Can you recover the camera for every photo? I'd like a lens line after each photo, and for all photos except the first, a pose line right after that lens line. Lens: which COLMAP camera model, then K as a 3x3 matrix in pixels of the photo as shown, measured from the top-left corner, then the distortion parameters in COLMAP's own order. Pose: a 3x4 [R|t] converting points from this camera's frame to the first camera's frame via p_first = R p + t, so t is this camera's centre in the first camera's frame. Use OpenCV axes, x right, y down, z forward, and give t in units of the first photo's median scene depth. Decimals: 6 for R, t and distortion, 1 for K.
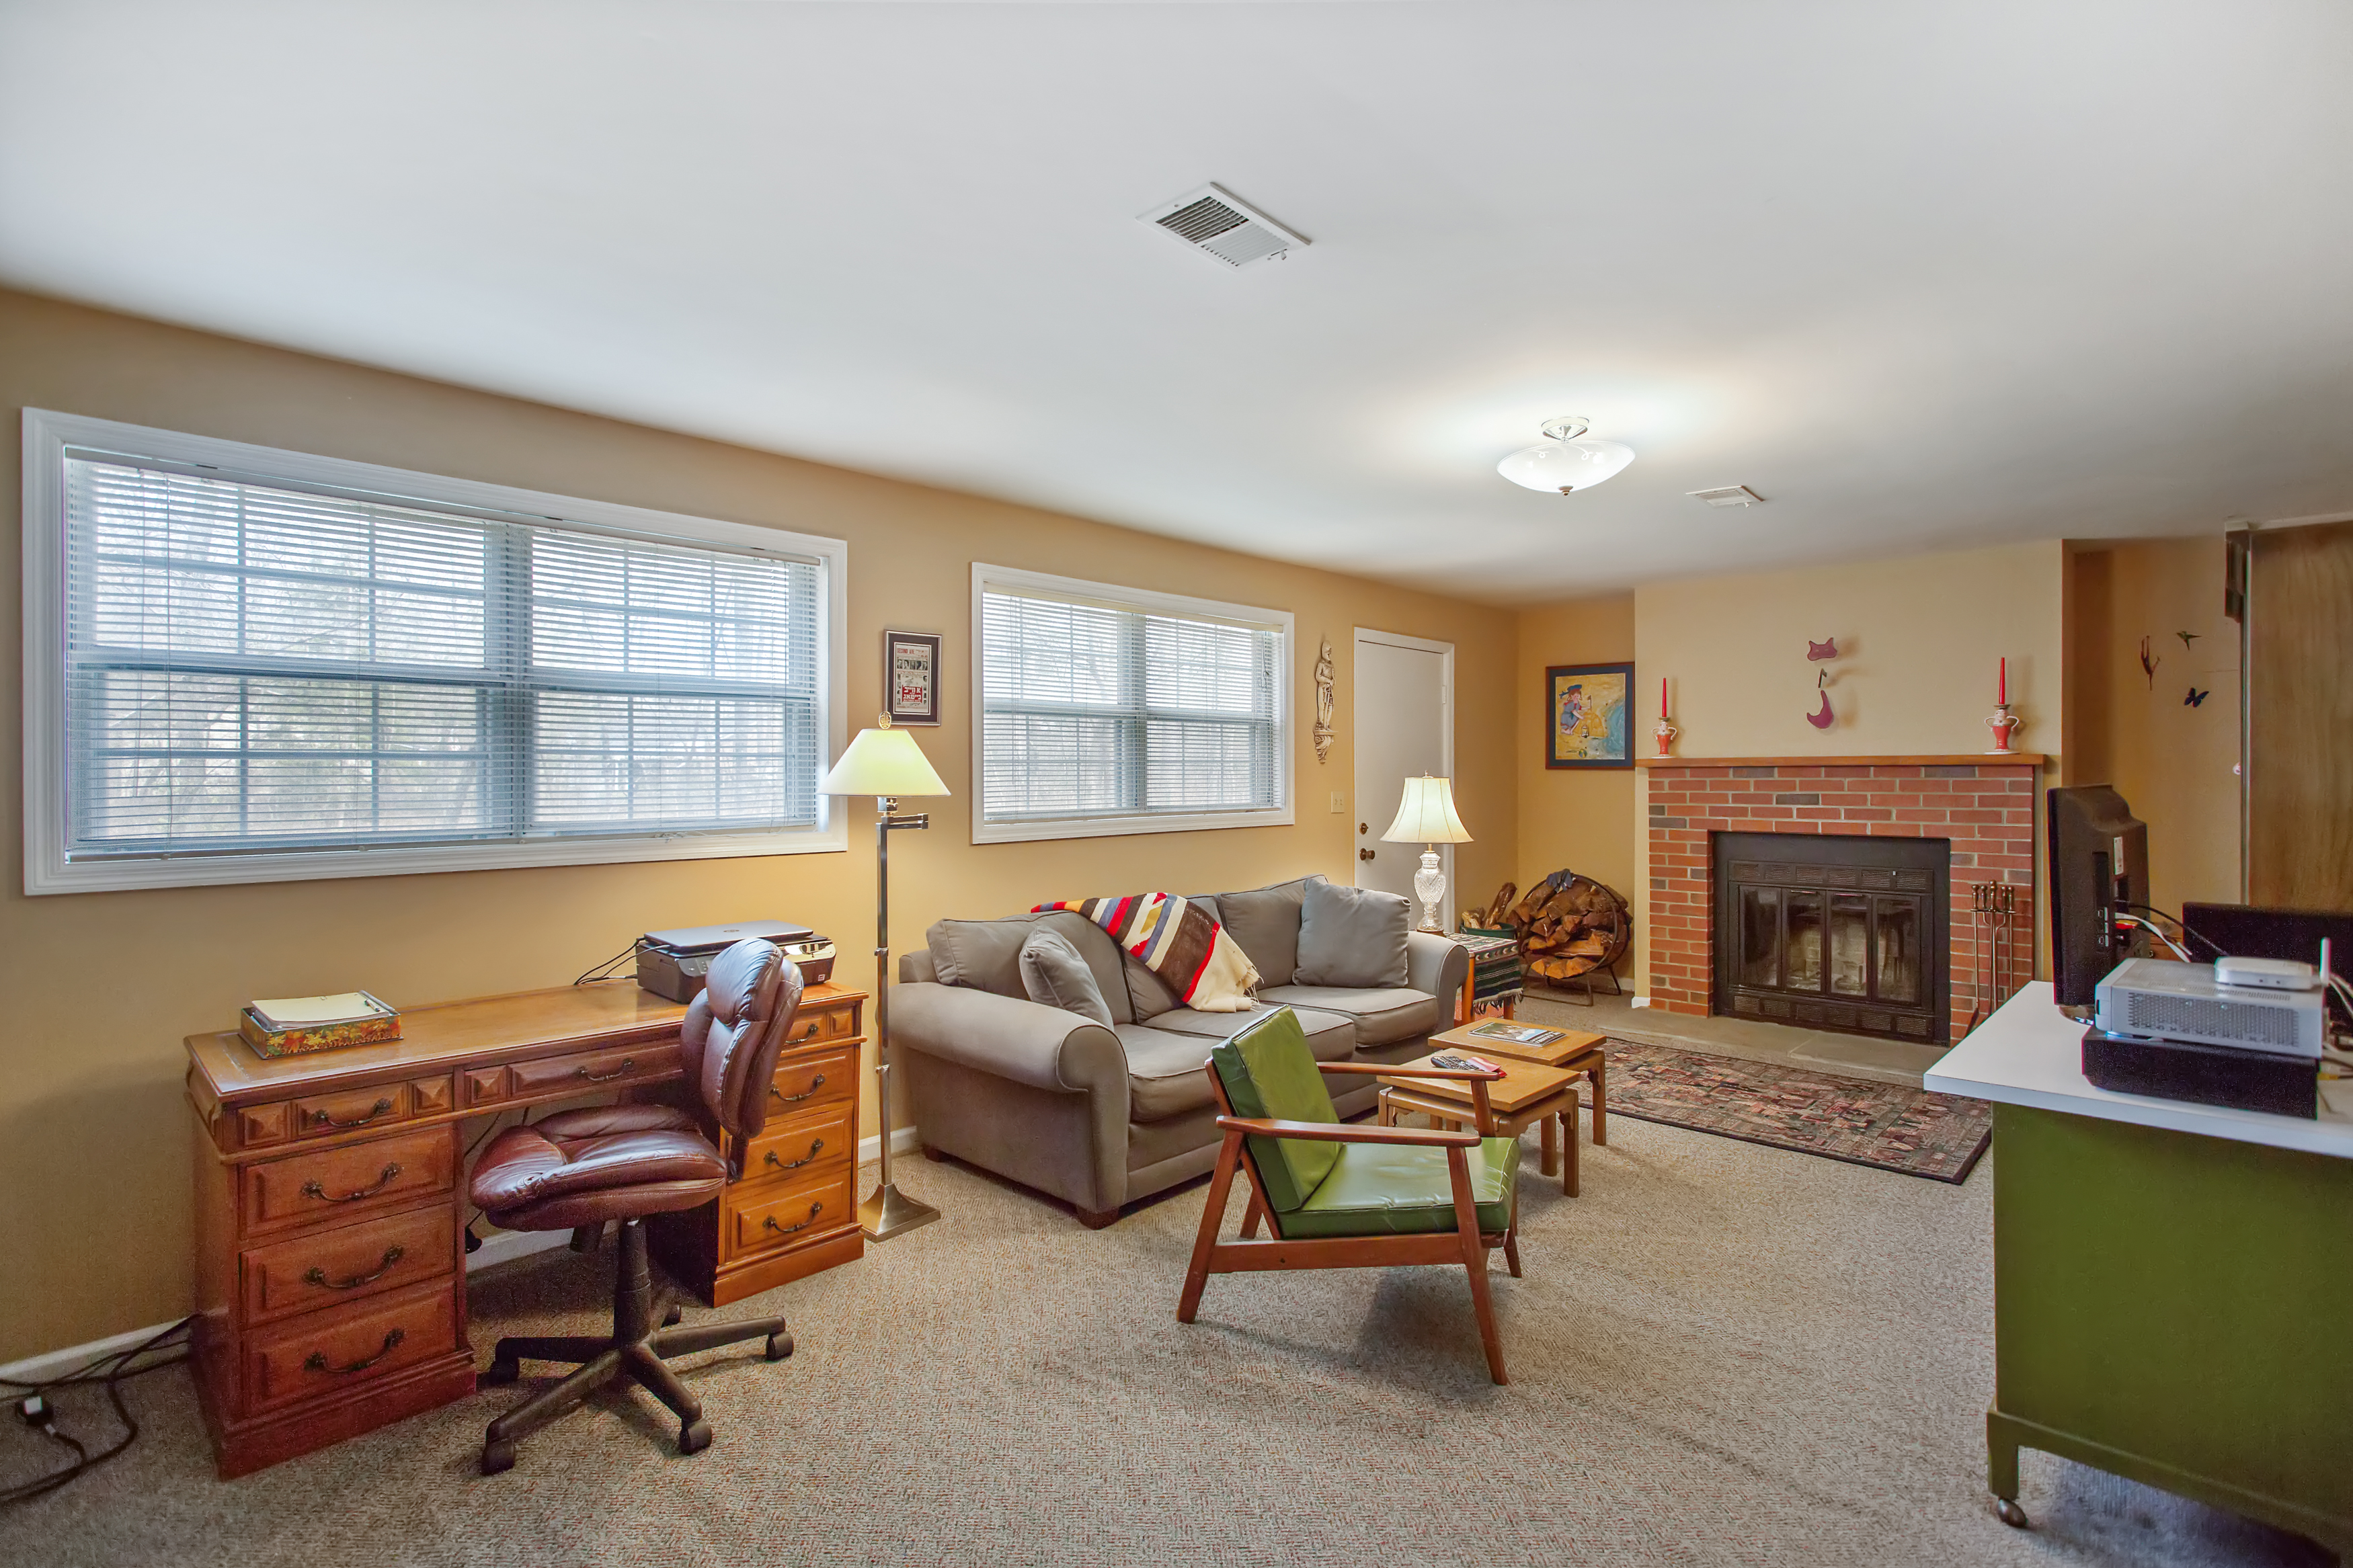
lens RADIAL K [[1124.7, 0, 1171.7], [0, 1124.7, 779.6], [0, 0, 1]] dist [-0.003623, 0.000006]
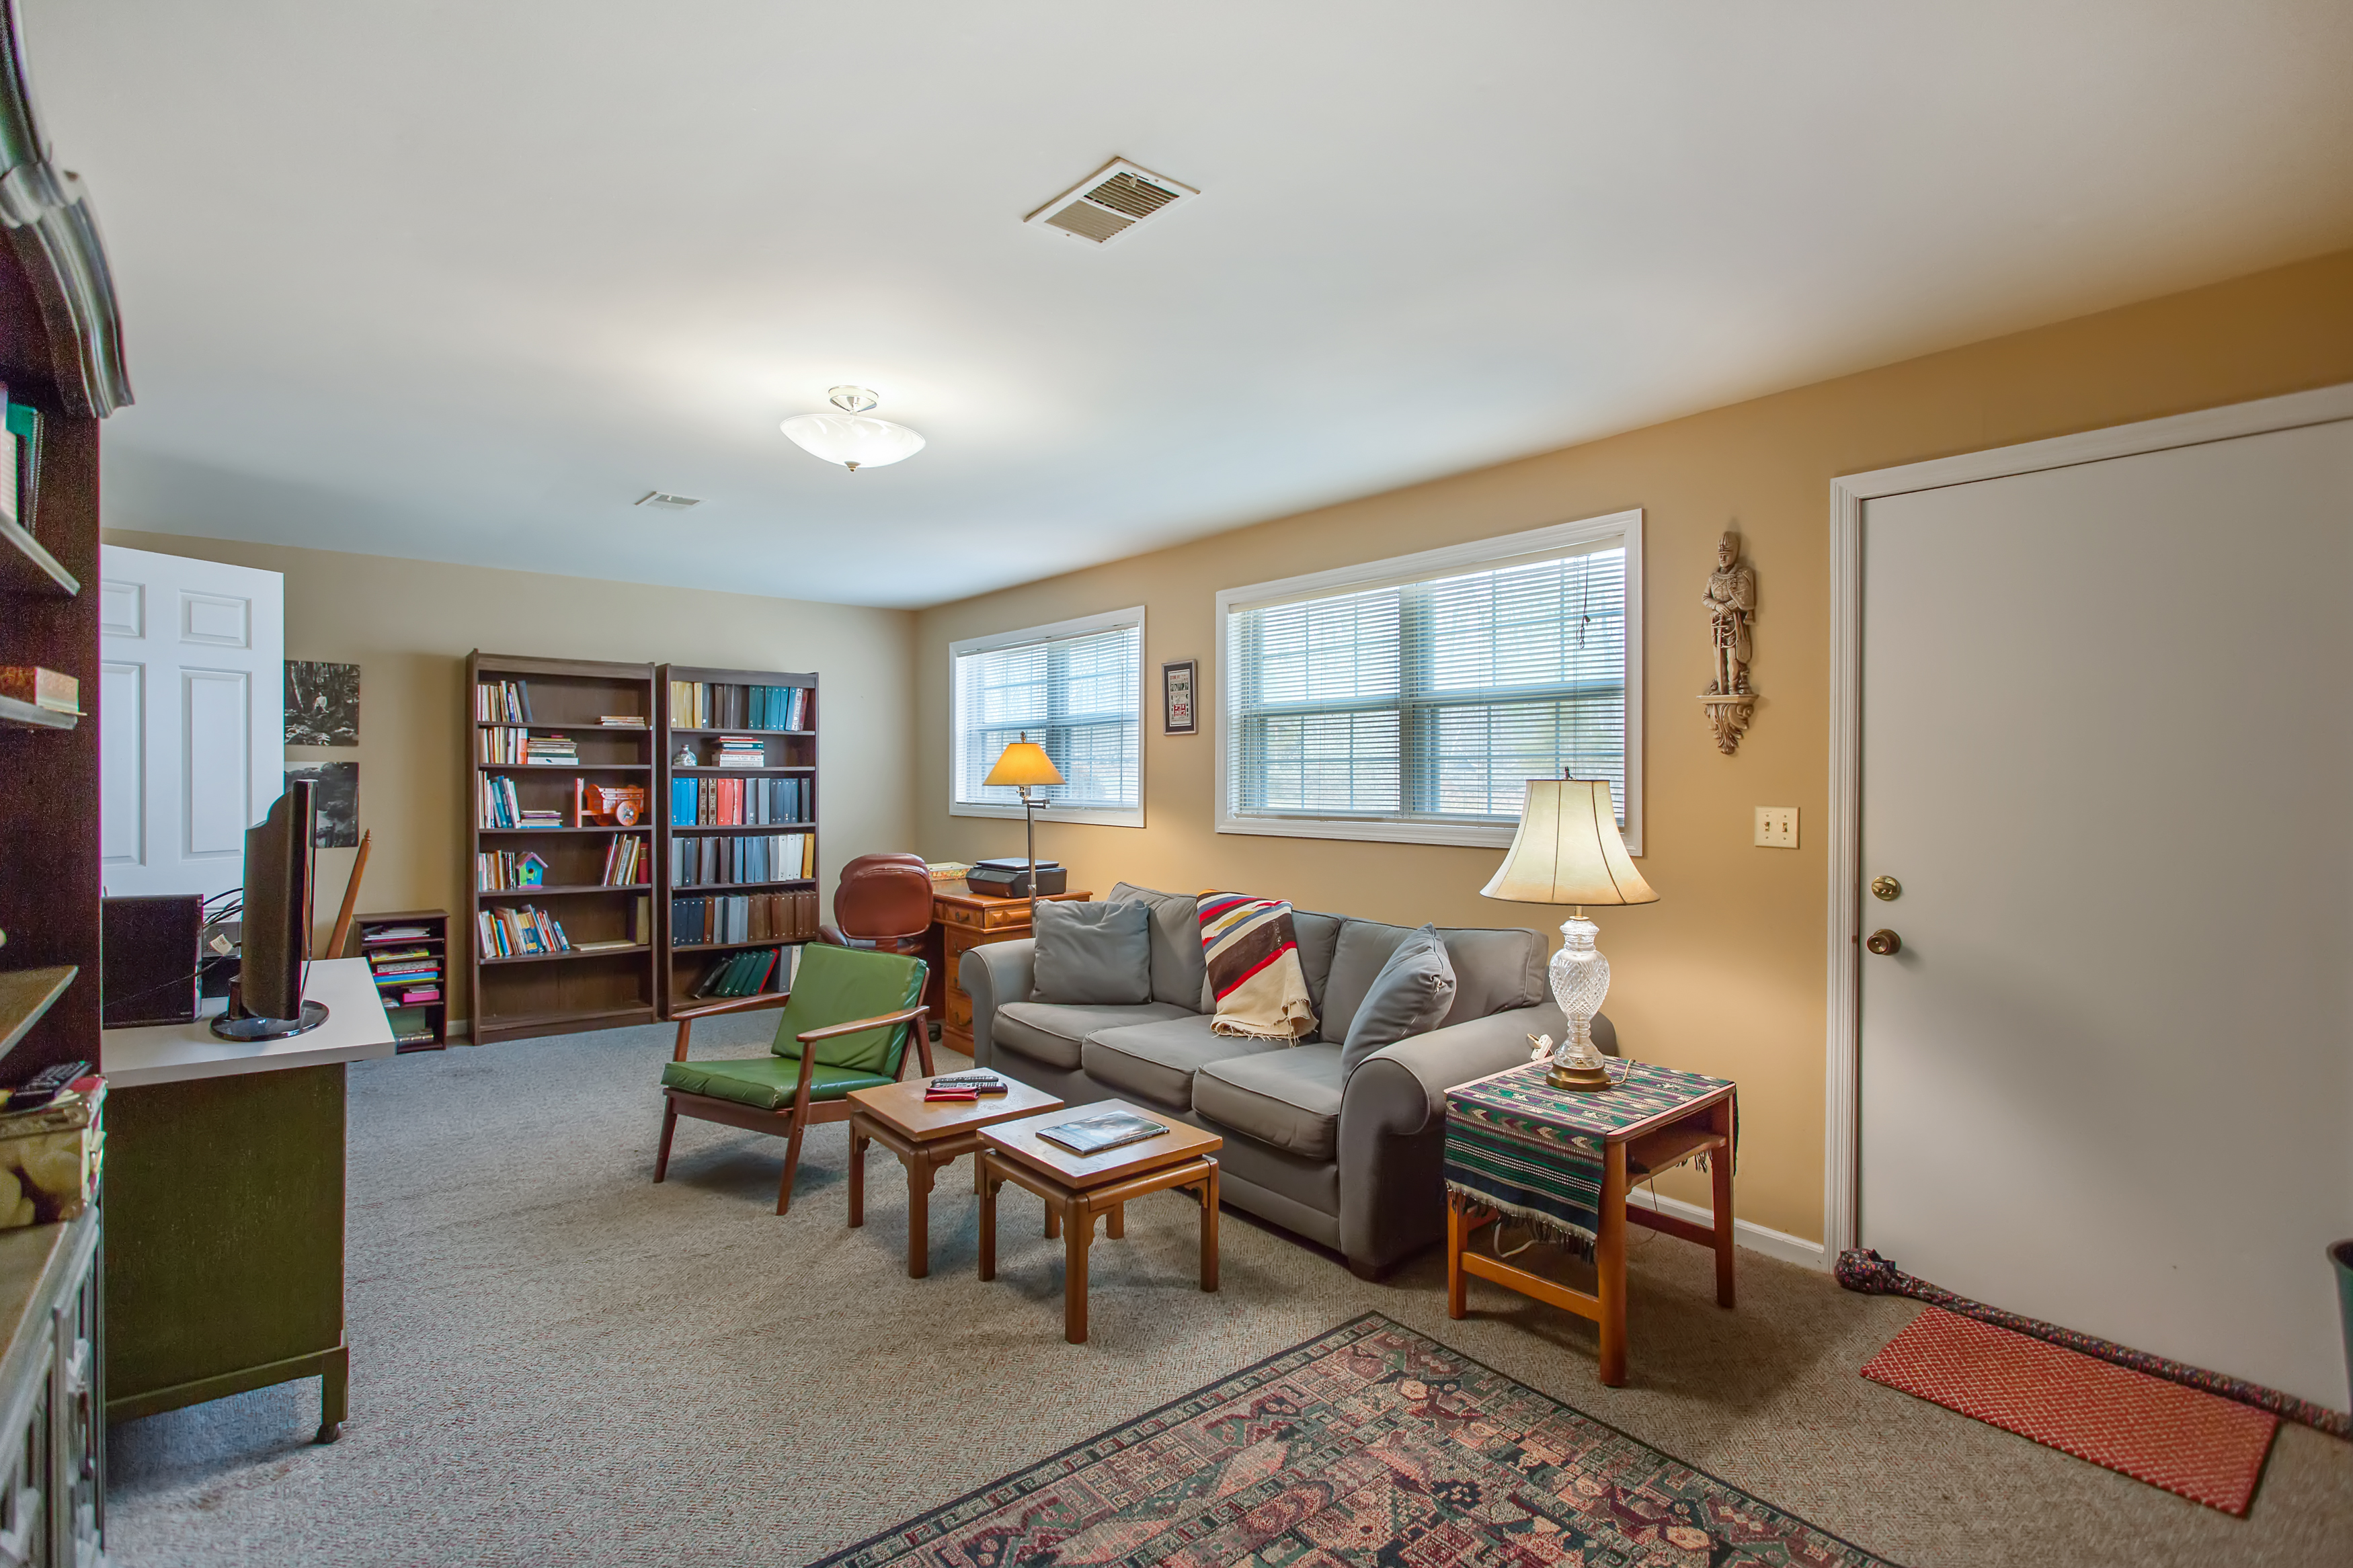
lens RADIAL K [[1124.7, 0, 1172.9], [0, 1124.7, 775.3], [0, 0, 1]] dist [-0.003623, 0.000006]
pose [[-0.125965, 0.004241, -0.992026, 0.915740], [-0.003648, 0.999982, 0.004738, -0.007228], [0.992028, 0.004216, -0.125948, 1.020458]]
